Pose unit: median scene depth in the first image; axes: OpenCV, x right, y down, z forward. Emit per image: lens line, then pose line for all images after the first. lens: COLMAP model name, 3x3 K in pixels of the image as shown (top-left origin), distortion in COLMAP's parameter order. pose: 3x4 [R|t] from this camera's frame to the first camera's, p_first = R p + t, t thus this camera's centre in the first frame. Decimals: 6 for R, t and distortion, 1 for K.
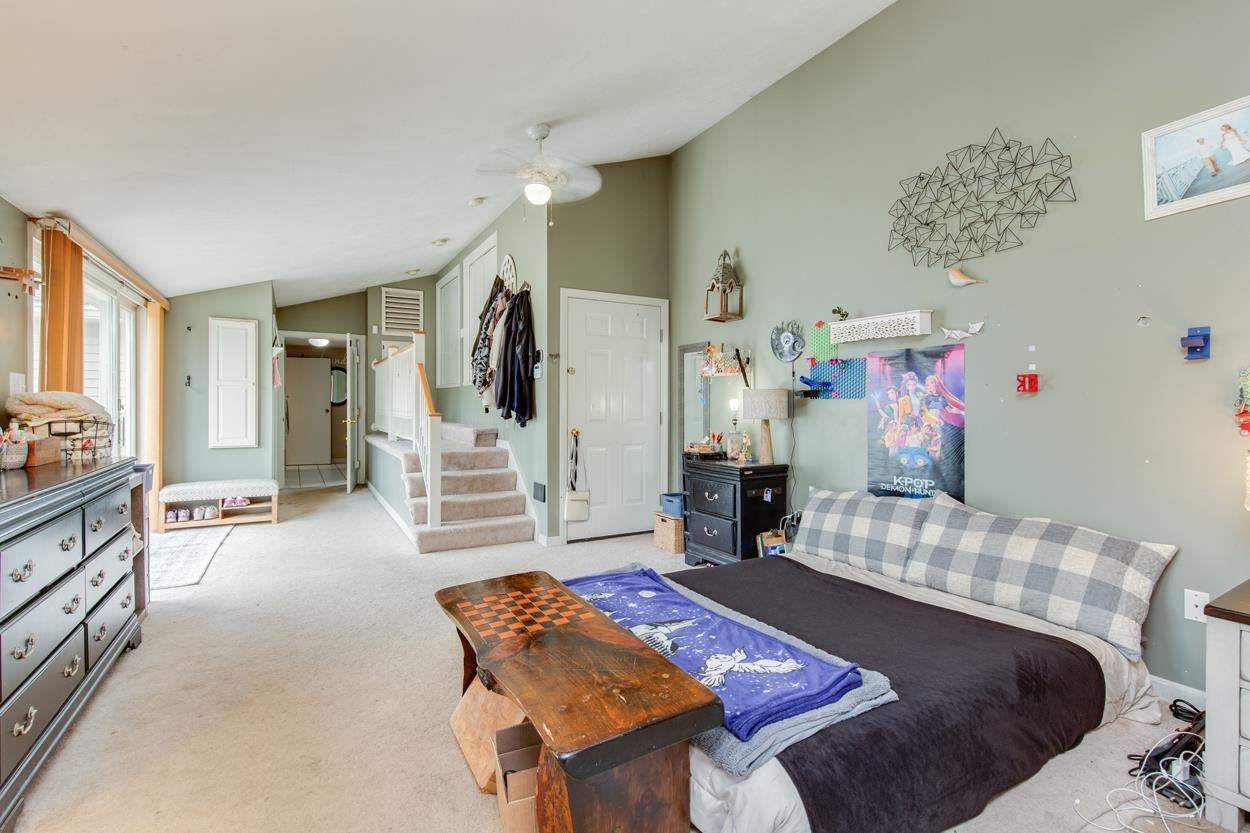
lens RADIAL K [[571.8, 0, 599.7], [0, 571.8, 409.3], [0, 0, 1]] dist [0.006776, -0.001559]
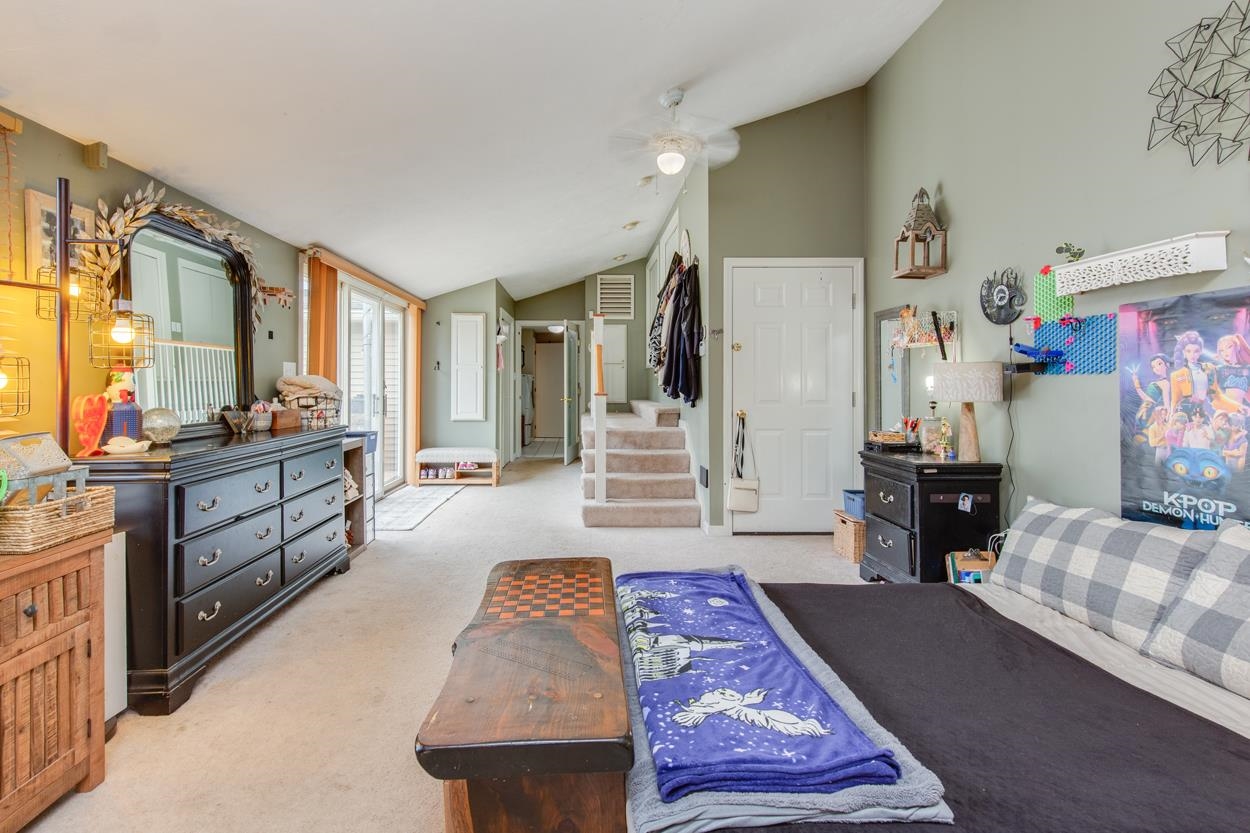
lens RADIAL K [[571.8, 0, 573.7], [0, 571.8, 383.3], [0, 0, 1]] dist [0.006776, -0.001559]
pose [[0.879024, -0.003286, -0.476765, 0.238569], [-0.001361, 0.999955, -0.009401, 0.000220], [0.476775, 0.008912, 0.878980, 0.102924]]
